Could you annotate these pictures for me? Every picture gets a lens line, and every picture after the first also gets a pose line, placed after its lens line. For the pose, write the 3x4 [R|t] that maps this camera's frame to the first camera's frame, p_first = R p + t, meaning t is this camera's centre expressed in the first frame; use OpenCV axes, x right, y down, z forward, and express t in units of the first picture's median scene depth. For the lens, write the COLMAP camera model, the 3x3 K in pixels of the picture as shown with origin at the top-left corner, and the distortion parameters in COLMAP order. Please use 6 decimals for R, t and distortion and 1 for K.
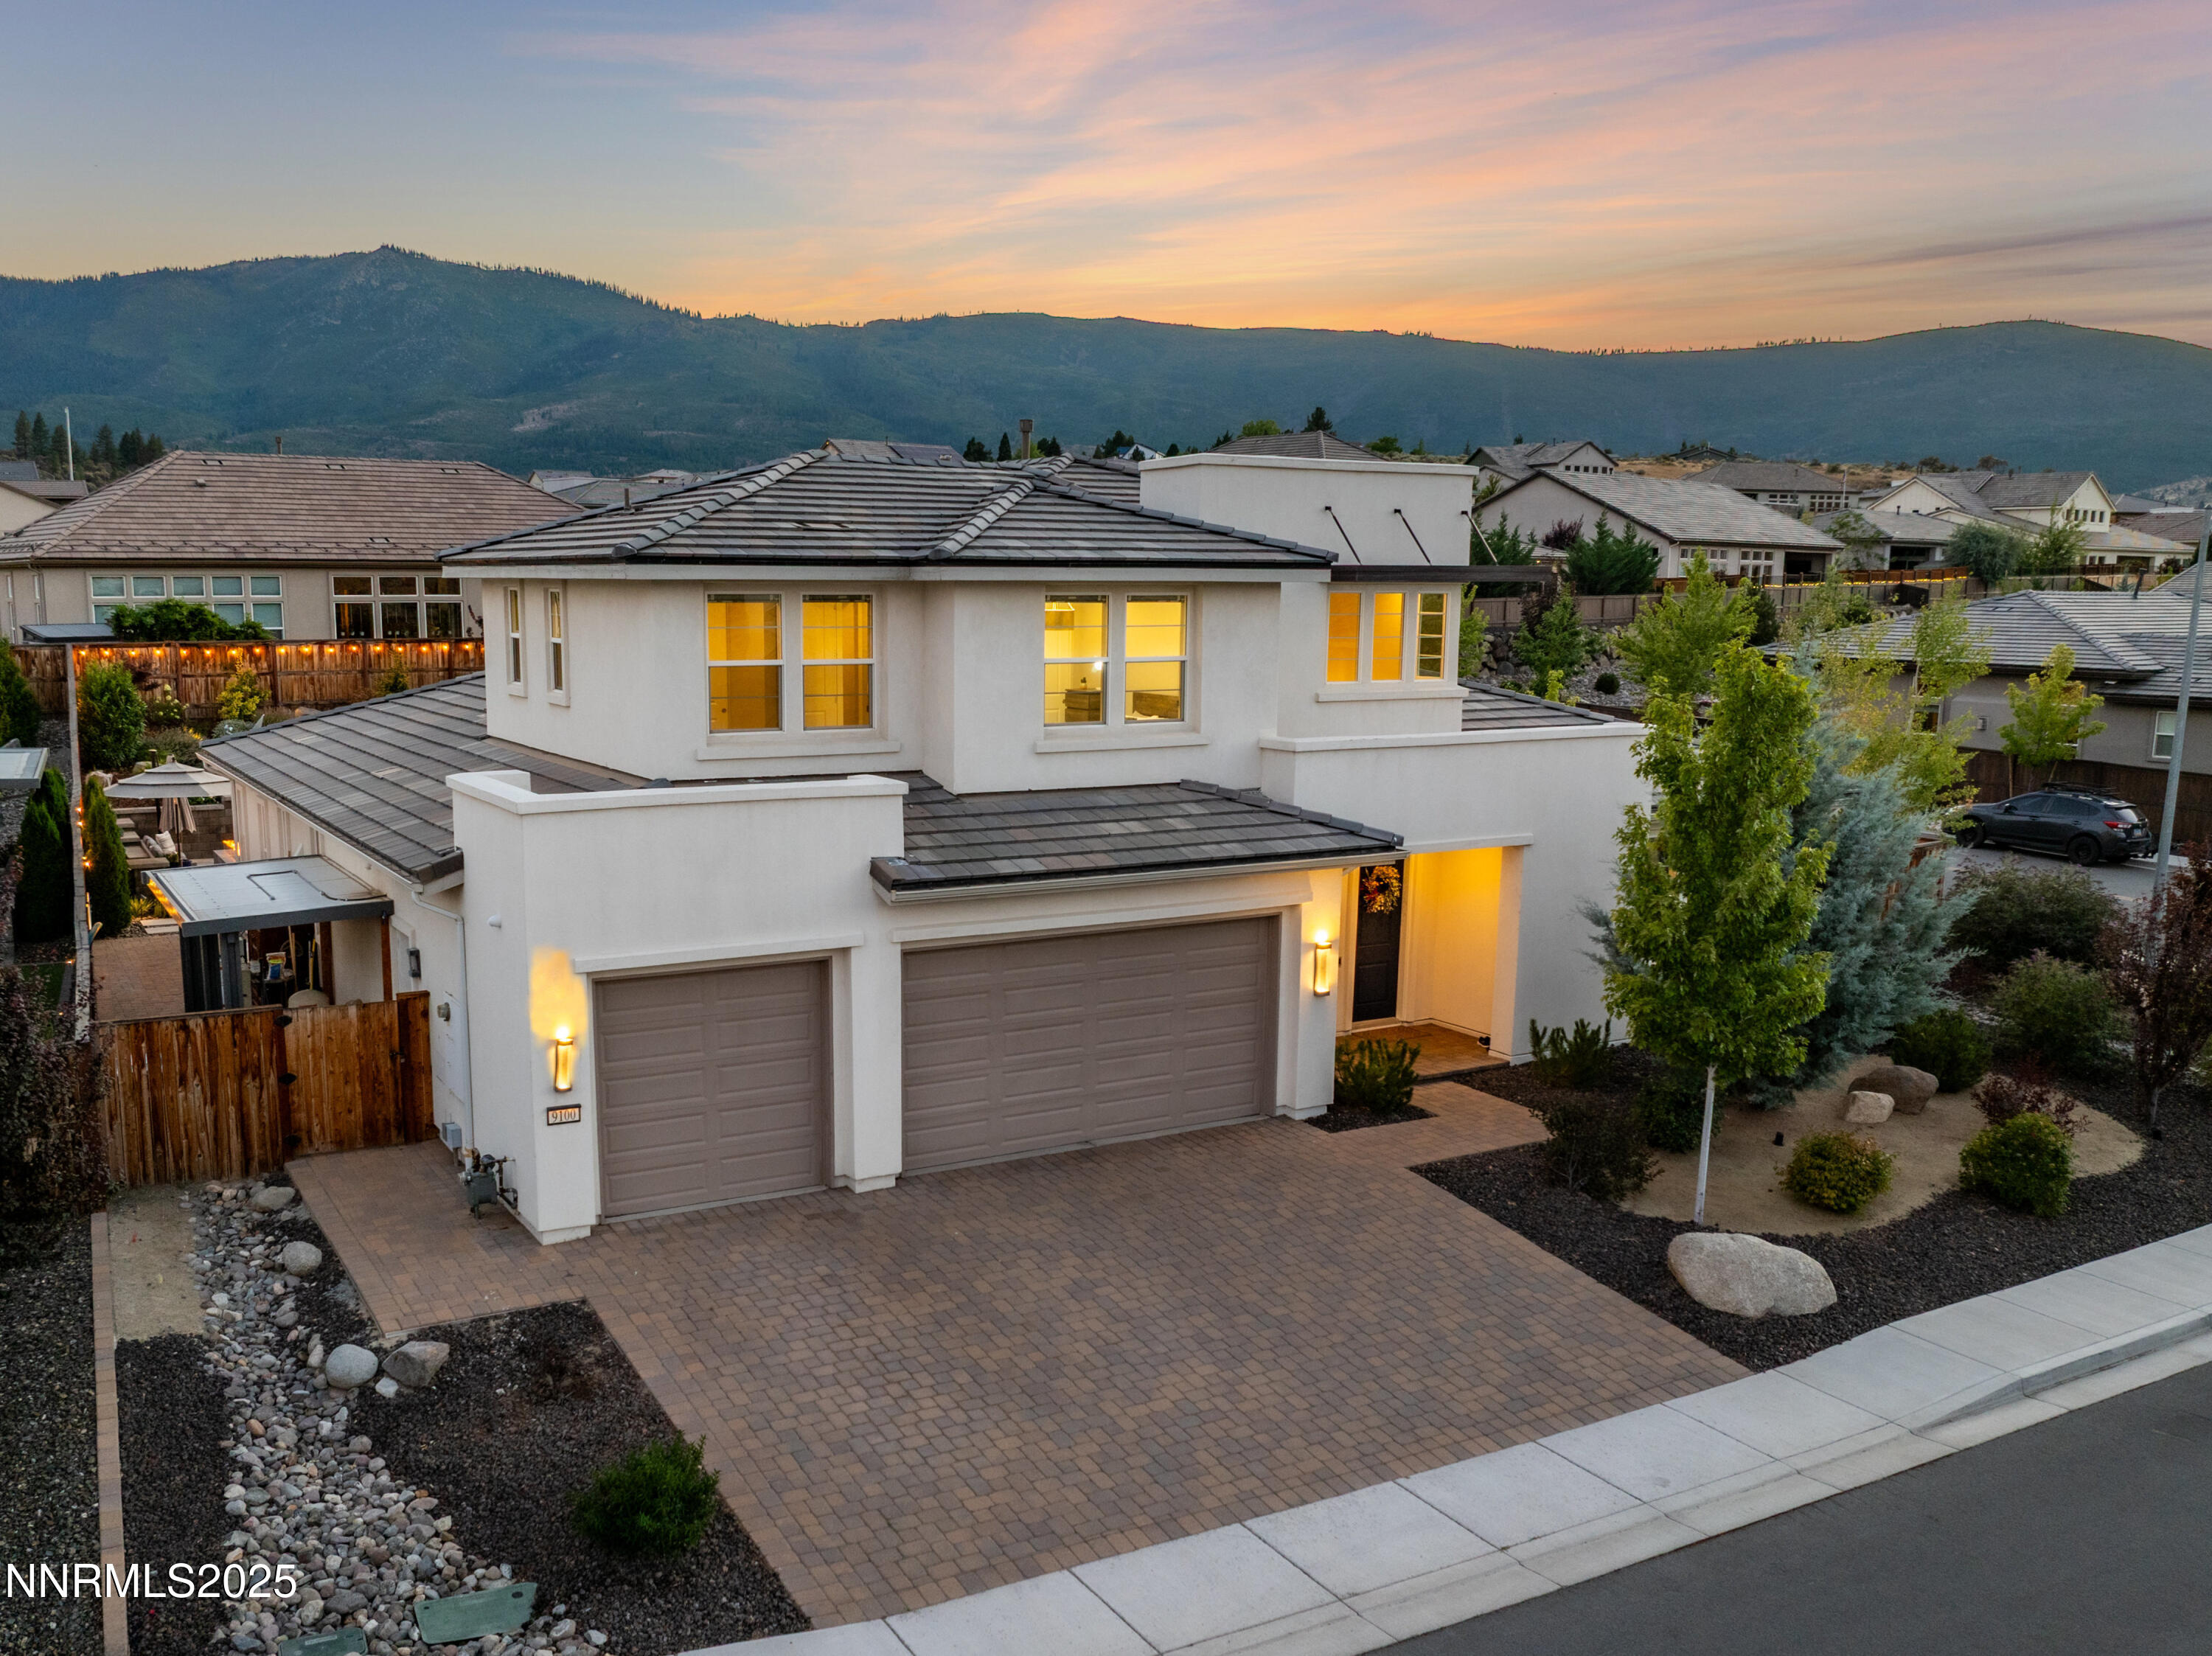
lens RADIAL K [[1750.1, 0, 1106.0], [0, 1750.1, 828.0], [0, 0, 1]] dist [-0.007446, -0.003704]
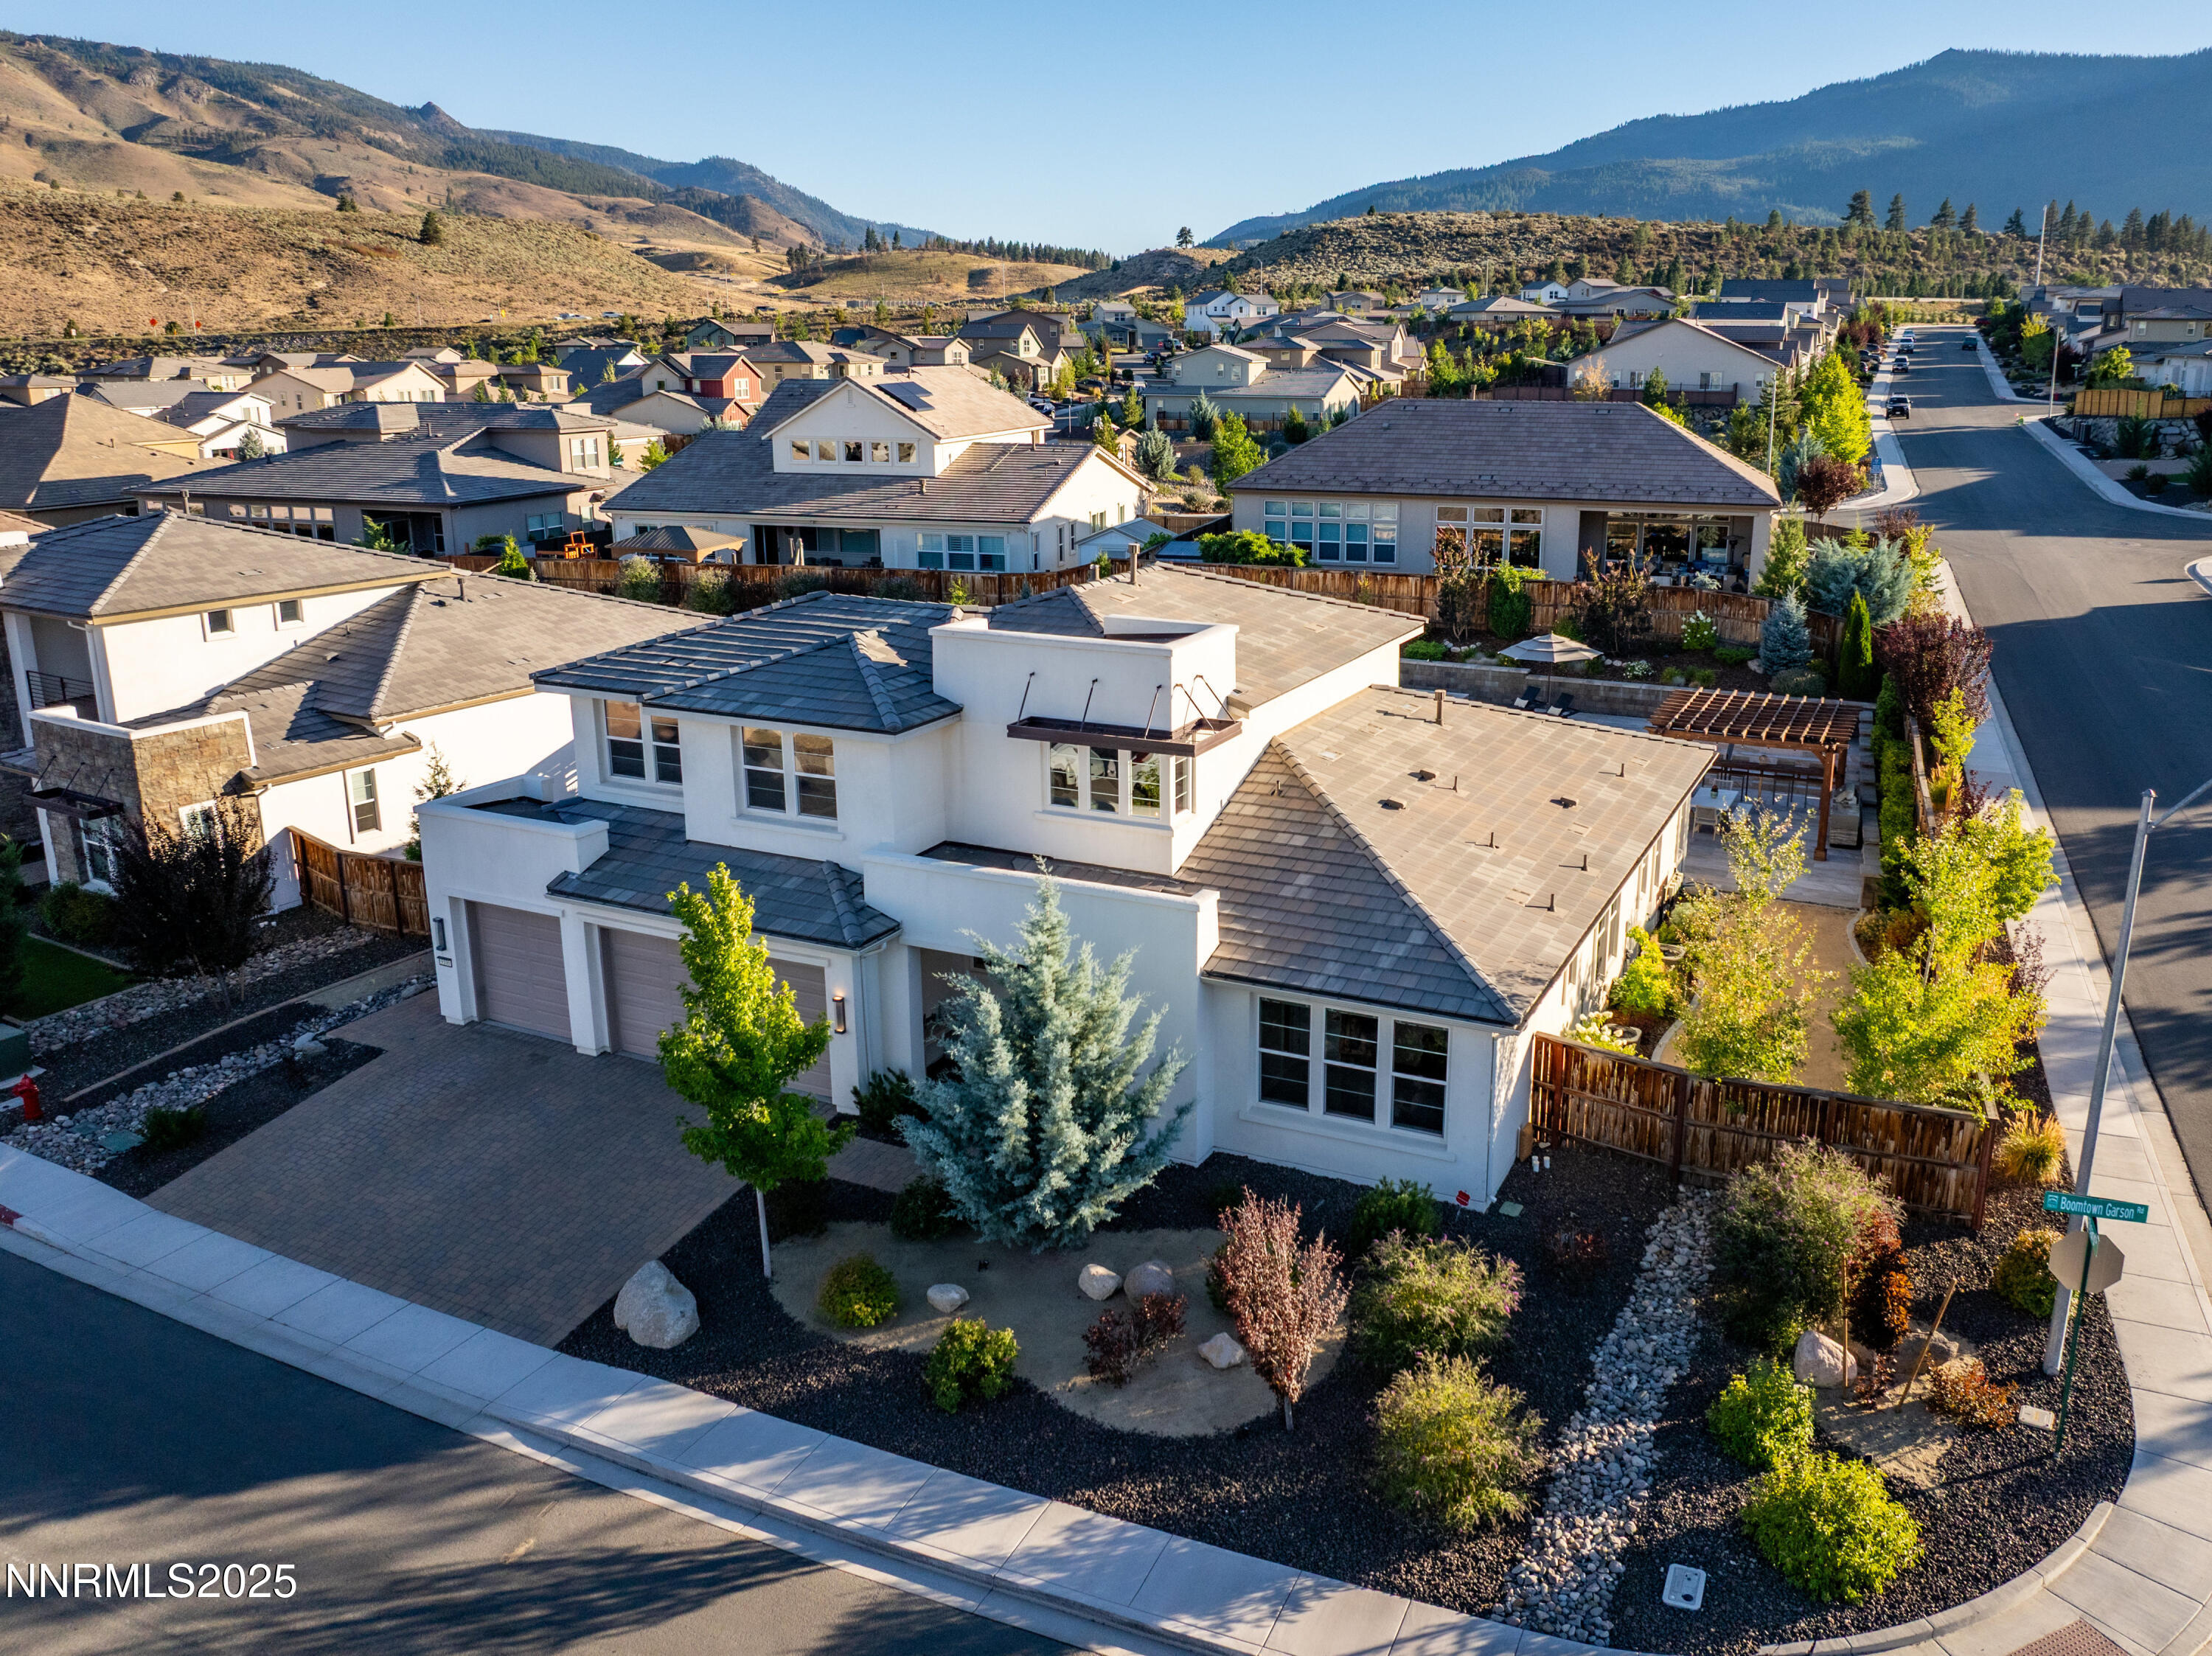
lens RADIAL K [[1554.4, 0, 1106.0], [0, 1554.4, 828.0], [0, 0, 1]] dist [-0.005818, -0.005350]
pose [[0.602019, 0.212822, -0.769598, 1.589335], [-0.119801, 0.976990, 0.176459, -0.418301], [0.789444, -0.014033, 0.613662, 0.562136]]
